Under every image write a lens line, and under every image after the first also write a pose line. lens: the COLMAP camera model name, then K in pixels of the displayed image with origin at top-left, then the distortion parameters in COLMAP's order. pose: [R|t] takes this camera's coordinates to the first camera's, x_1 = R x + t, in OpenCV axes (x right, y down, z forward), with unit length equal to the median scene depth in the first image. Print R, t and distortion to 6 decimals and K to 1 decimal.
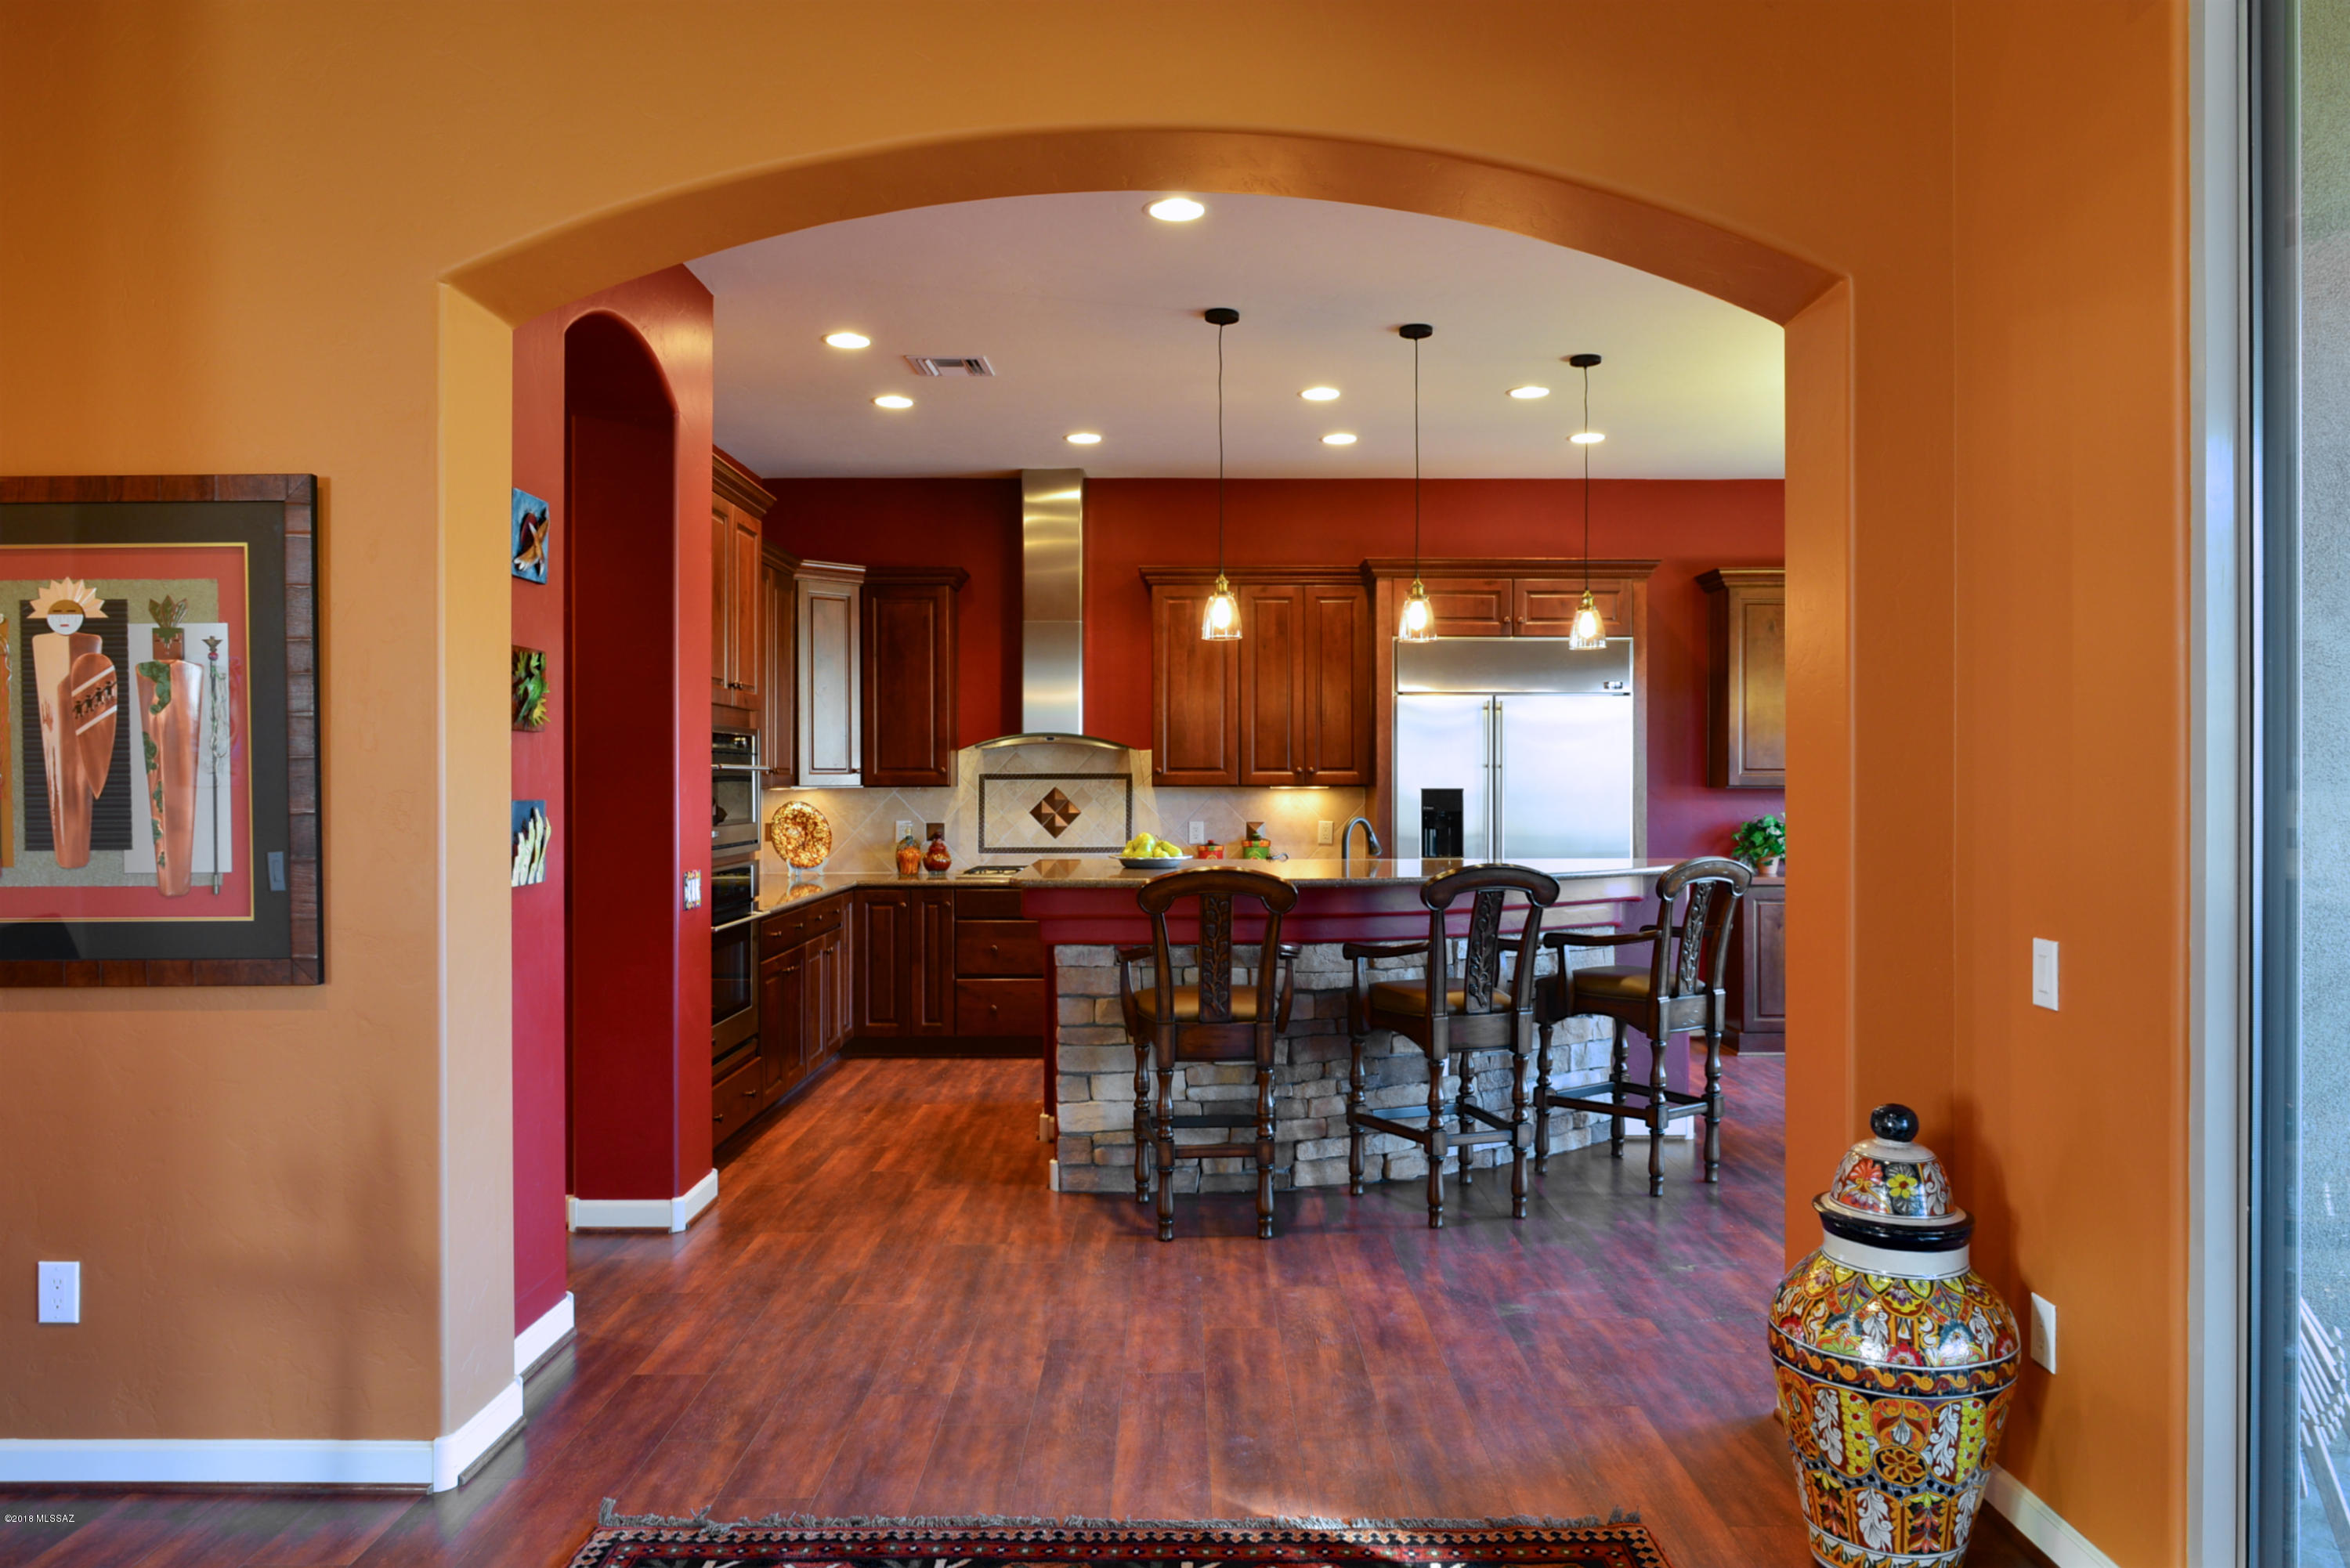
lens RADIAL K [[1587.7, 0, 1193.7], [0, 1587.7, 781.2], [0, 0, 1]] dist [-0.006670, -0.007522]
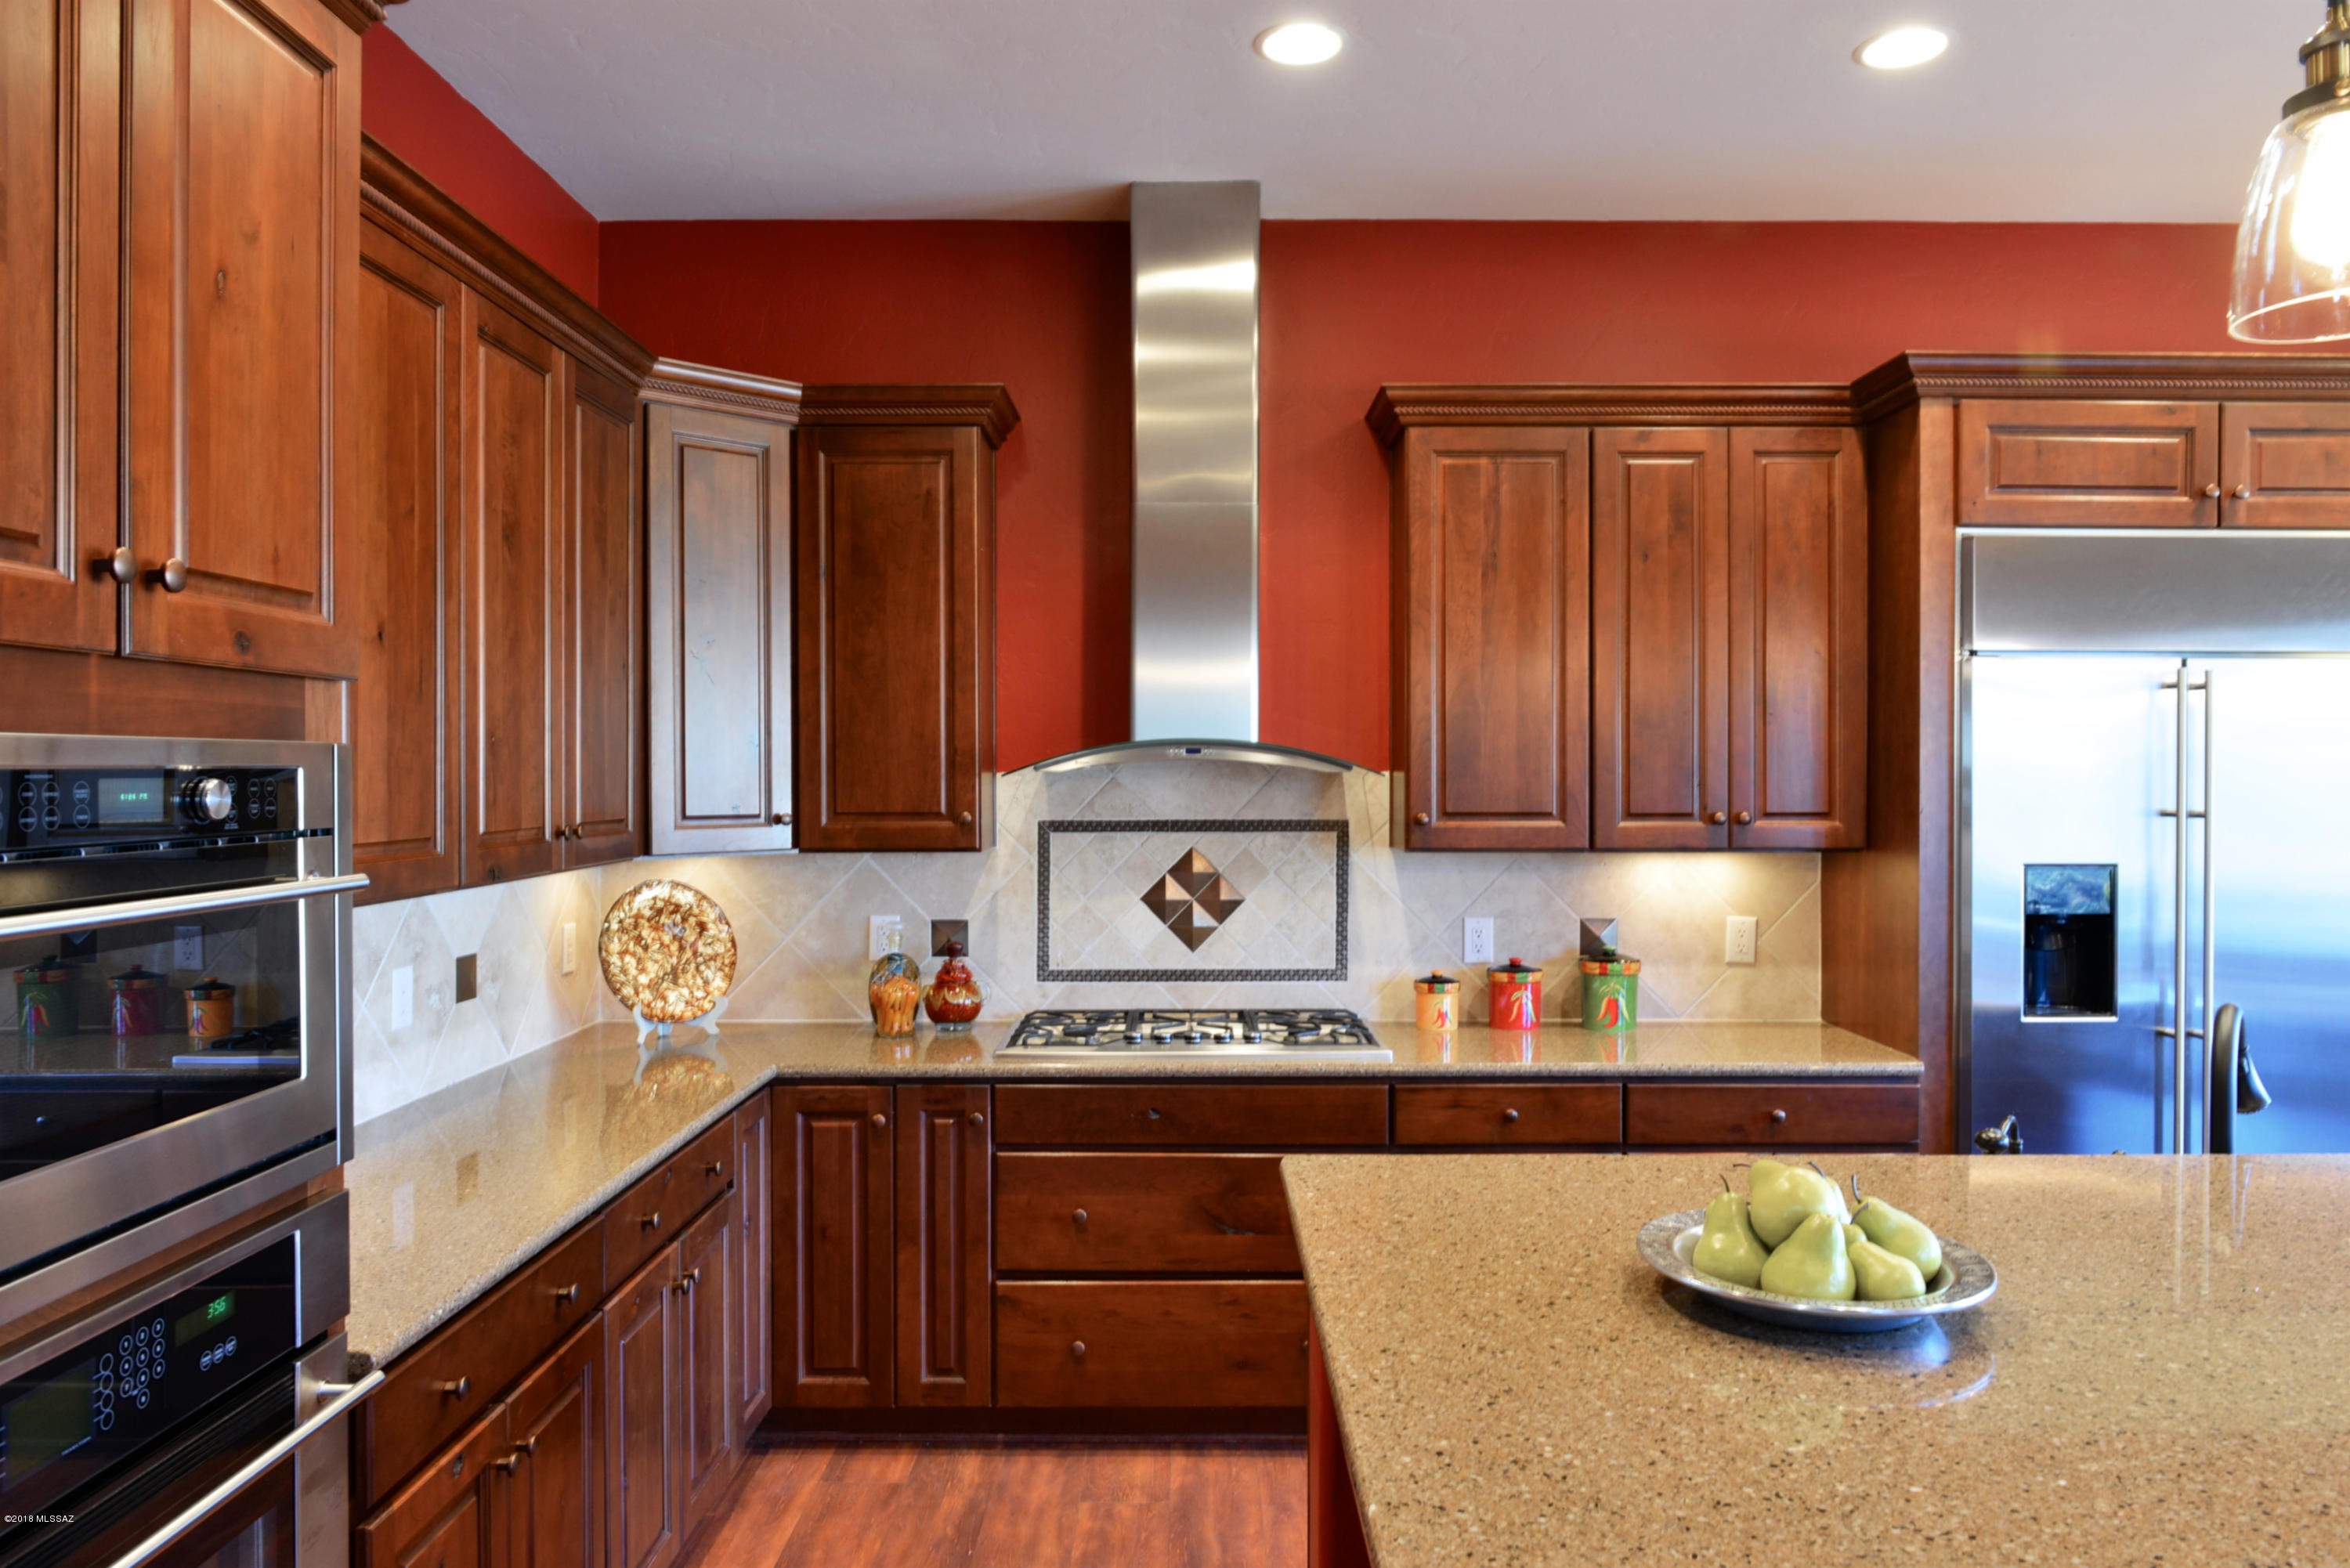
lens RADIAL K [[1587.7, 0, 1204.2], [0, 1587.7, 787.5], [0, 0, 1]] dist [-0.006670, -0.007522]
pose [[0.999960, 0.001024, -0.008880, -0.112646], [-0.000949, 0.999965, 0.008362, -0.027060], [0.008888, -0.008353, 0.999926, 0.719188]]
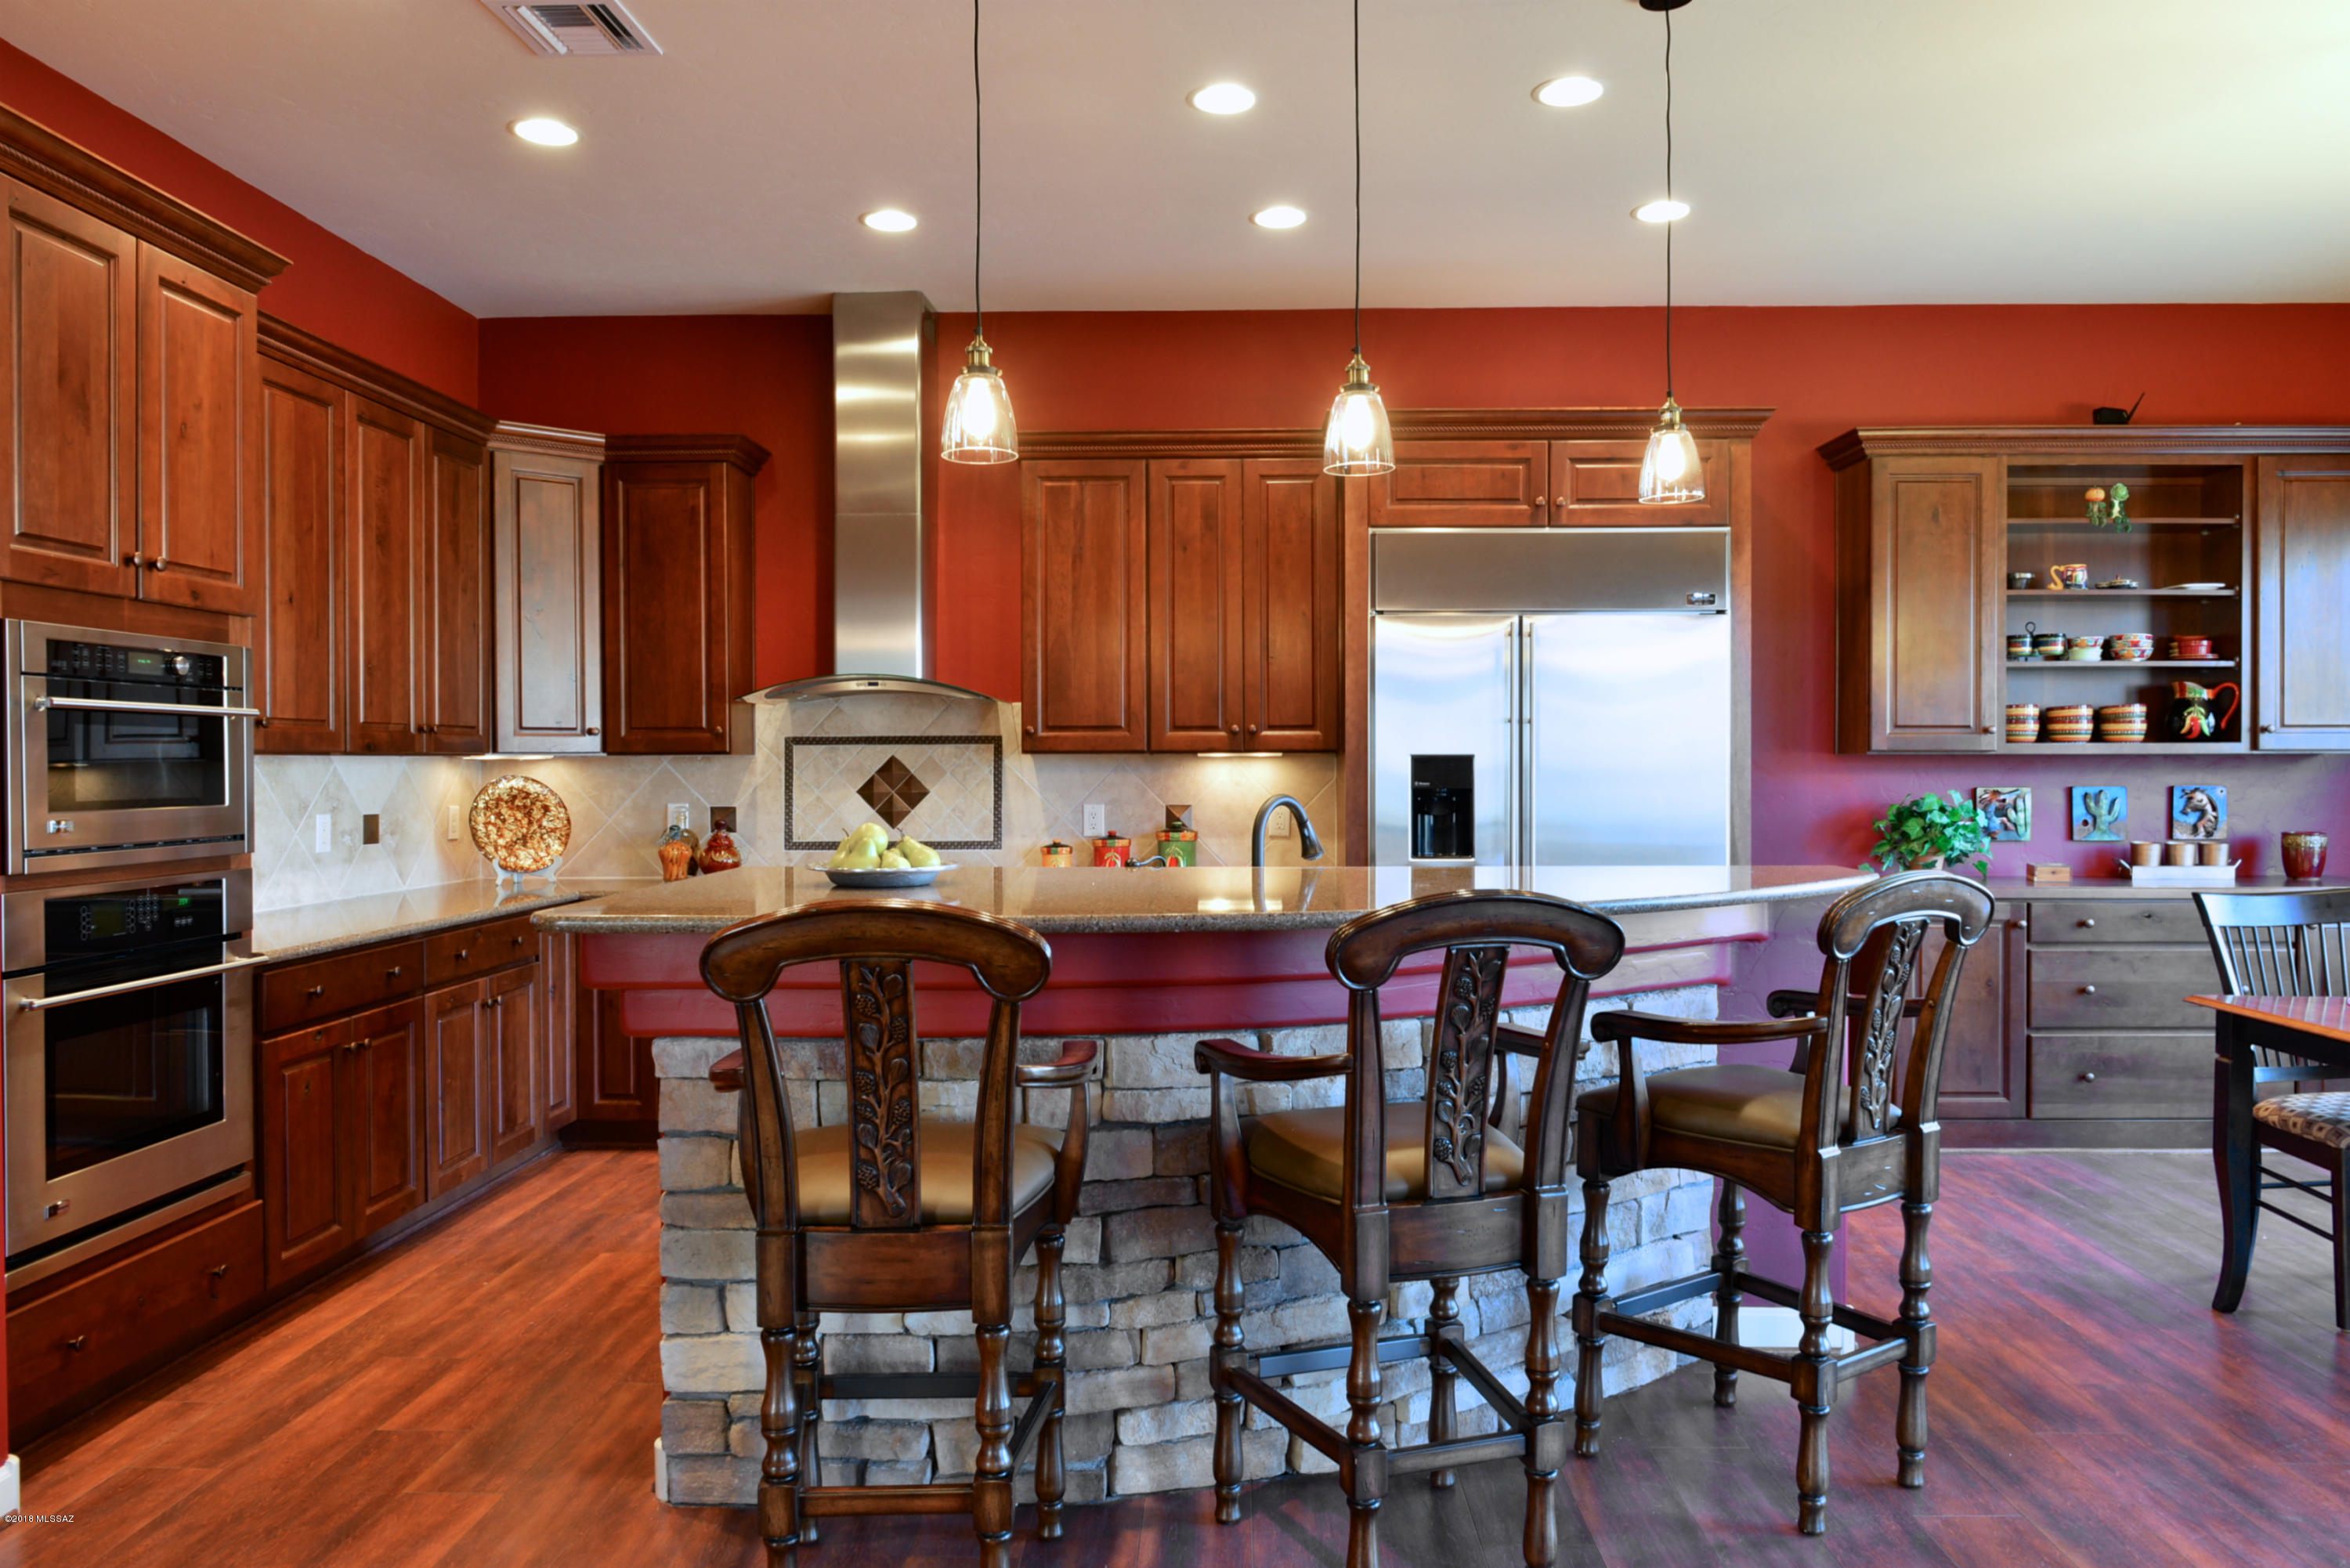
lens RADIAL K [[1587.7, 0, 1195.8], [0, 1587.7, 784.8], [0, 0, 1]] dist [-0.006670, -0.007522]
pose [[0.999493, -0.001334, -0.031821, 0.097216], [0.001716, 0.999927, 0.011978, 0.012074], [0.031803, -0.012027, 0.999422, 0.431230]]
